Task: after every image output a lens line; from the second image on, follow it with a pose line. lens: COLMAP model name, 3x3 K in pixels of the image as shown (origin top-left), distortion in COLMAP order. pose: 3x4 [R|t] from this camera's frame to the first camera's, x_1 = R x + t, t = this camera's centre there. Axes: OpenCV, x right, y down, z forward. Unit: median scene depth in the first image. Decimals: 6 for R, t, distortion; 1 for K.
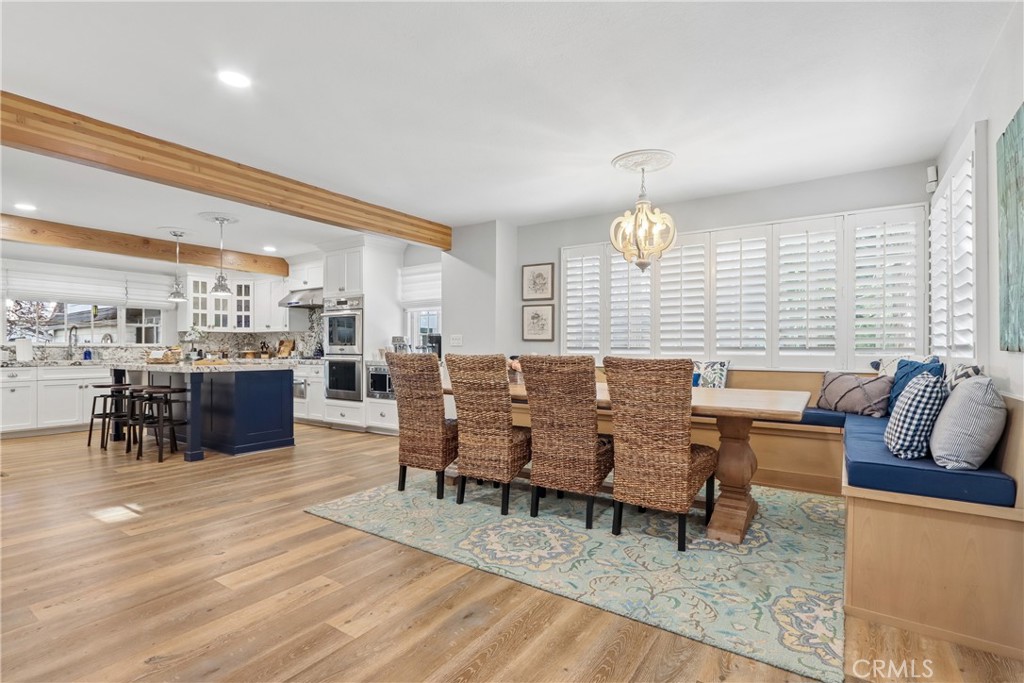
lens RADIAL K [[489.1, 0, 512.0], [0, 489.1, 341.5], [0, 0, 1]] dist [-0.009003, 0.000066]
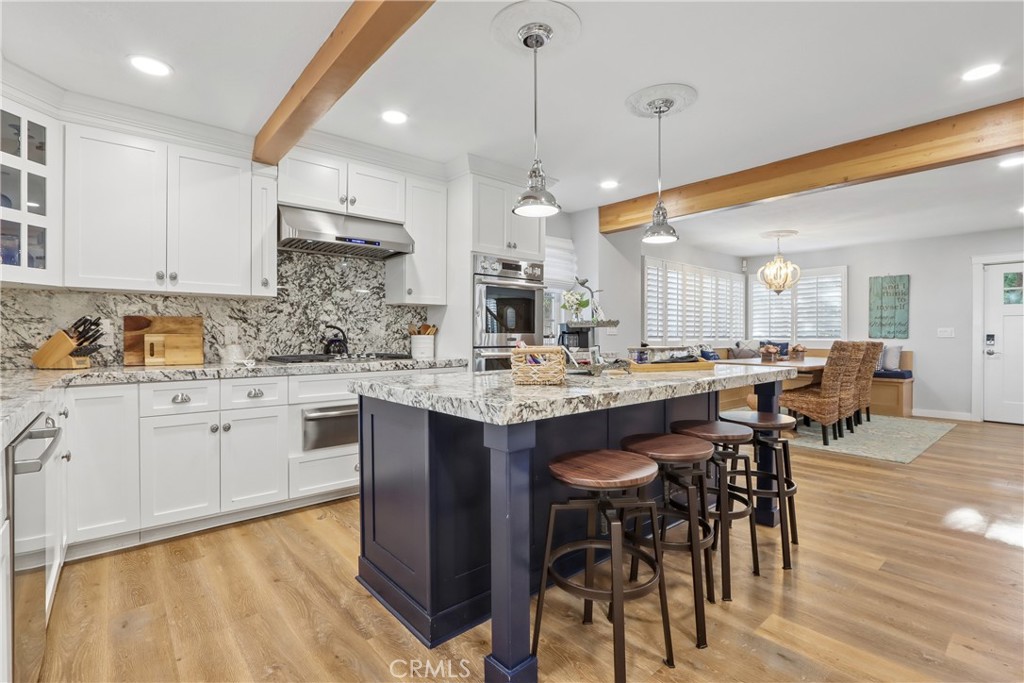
lens RADIAL K [[477.2, 0, 510.2], [0, 477.2, 348.2], [0, 0, 1]] dist [-0.016032, -0.000136]
pose [[0.275003, -0.024907, 0.961121, -1.677912], [-0.011723, 0.999503, 0.029256, 0.016582], [-0.961372, -0.019313, 0.274575, 1.467548]]
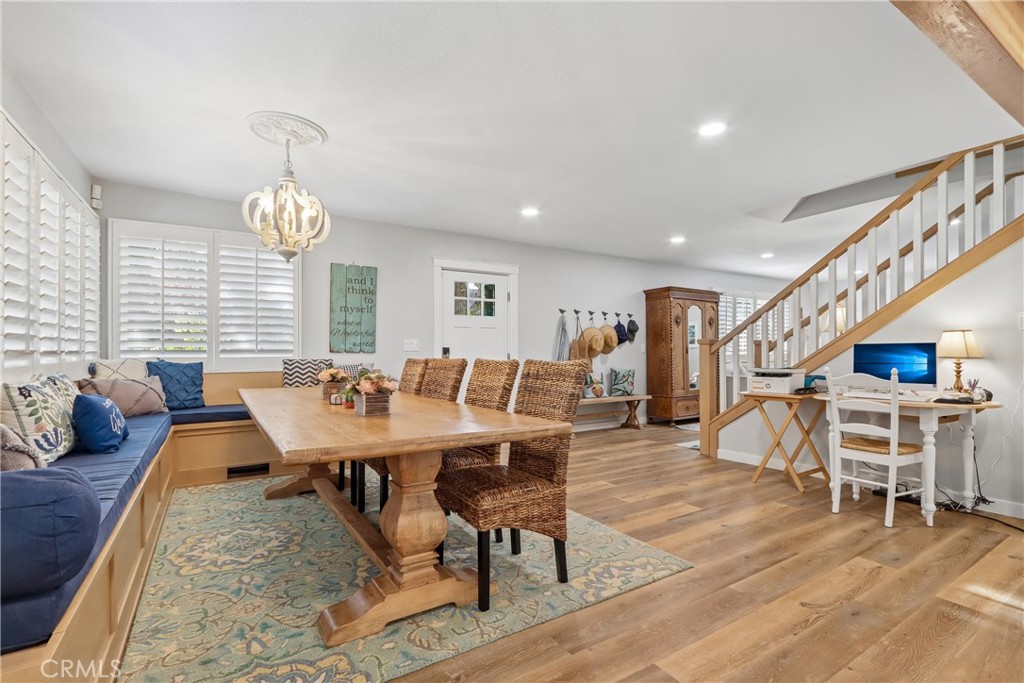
lens RADIAL K [[477.2, 0, 510.2], [0, 477.2, 348.2], [0, 0, 1]] dist [-0.016032, -0.000136]
pose [[-0.913463, -0.002430, 0.406915, -0.412681], [-0.006820, 0.999933, -0.009340, 0.011158], [-0.406865, -0.011307, -0.913418, 1.589069]]
